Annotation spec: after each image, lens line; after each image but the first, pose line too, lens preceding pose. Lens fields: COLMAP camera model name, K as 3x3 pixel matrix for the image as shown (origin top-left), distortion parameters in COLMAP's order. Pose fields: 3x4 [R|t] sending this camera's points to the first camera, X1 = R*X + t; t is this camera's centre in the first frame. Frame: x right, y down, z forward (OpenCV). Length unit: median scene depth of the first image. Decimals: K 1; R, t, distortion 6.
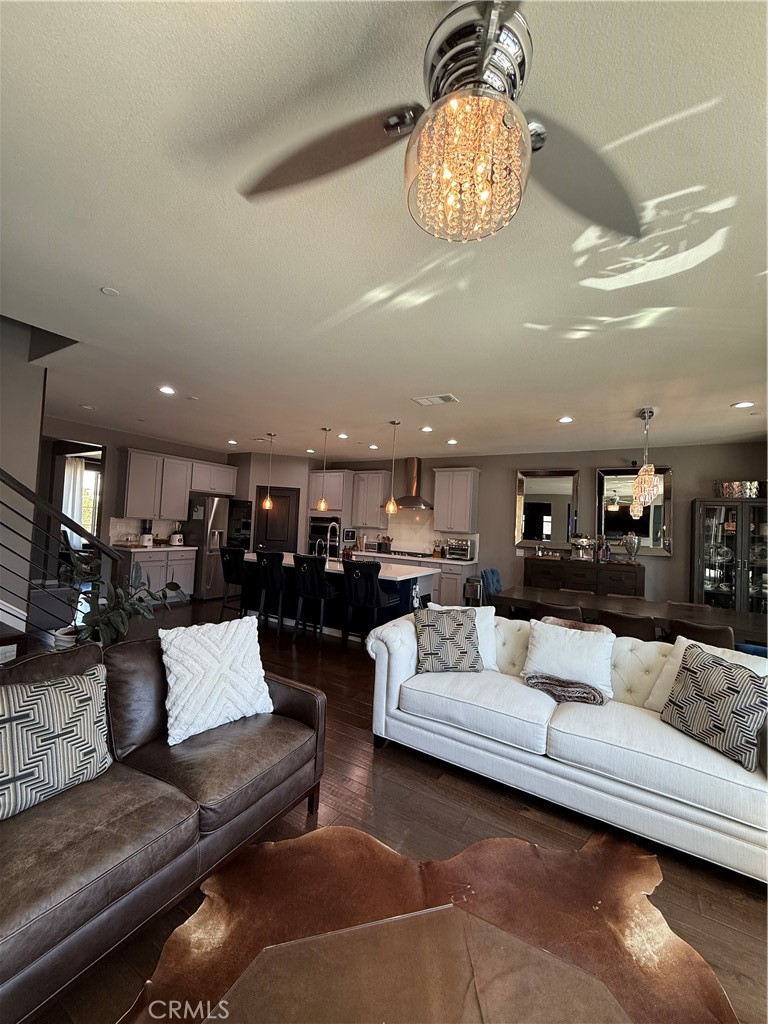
lens RADIAL K [[404.5, 0, 384.0], [0, 404.5, 512.0], [0, 0, 1]] dist [0.001418, 0.000040]
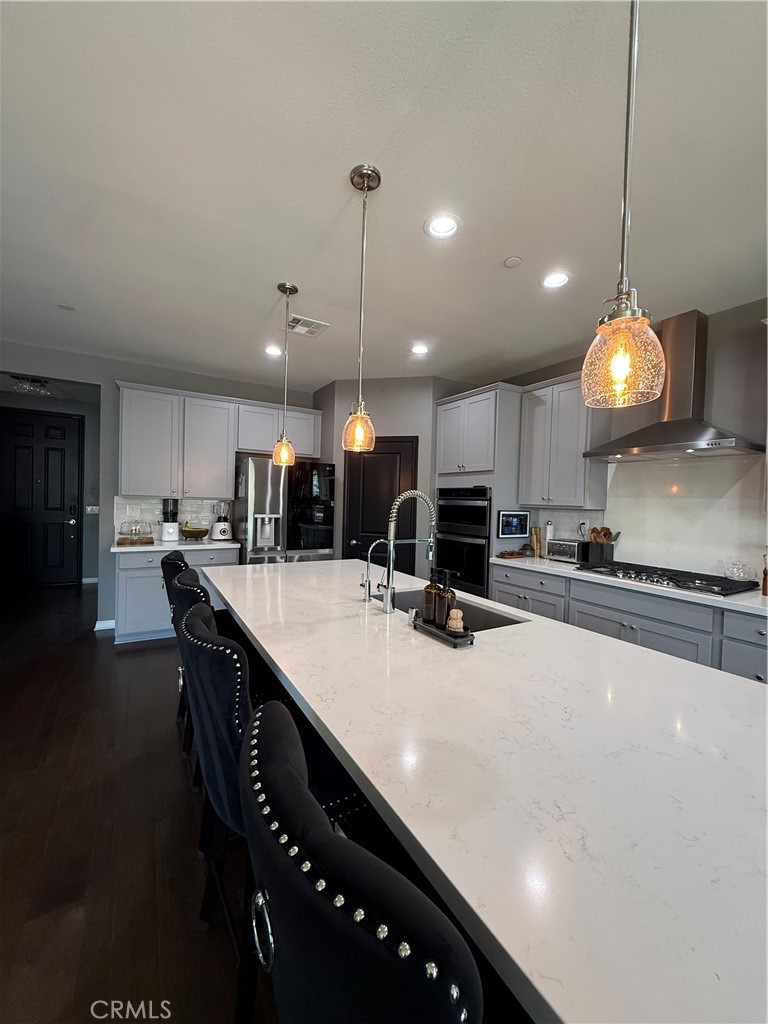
lens RADIAL K [[404.5, 0, 384.0], [0, 404.5, 512.0], [0, 0, 1]] dist [0.001418, 0.000040]
pose [[0.881955, -0.008918, -0.471249, 0.004594], [0.027777, 0.999067, 0.033077, 0.023735], [0.470514, -0.042262, 0.881380, 0.519326]]
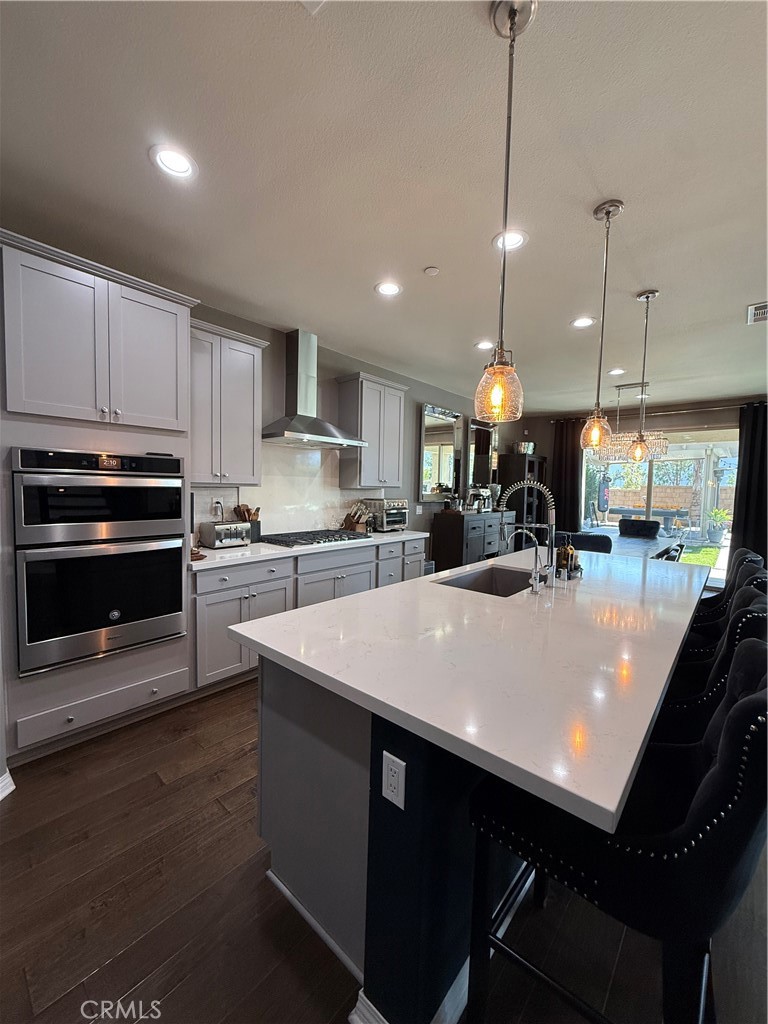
lens RADIAL K [[404.5, 0, 384.0], [0, 404.5, 512.0], [0, 0, 1]] dist [0.001418, 0.000040]
pose [[0.162915, -0.108409, 0.980666, -0.397973], [-0.046011, 0.992029, 0.117309, 0.011502], [-0.985567, -0.064232, 0.156628, 0.802109]]
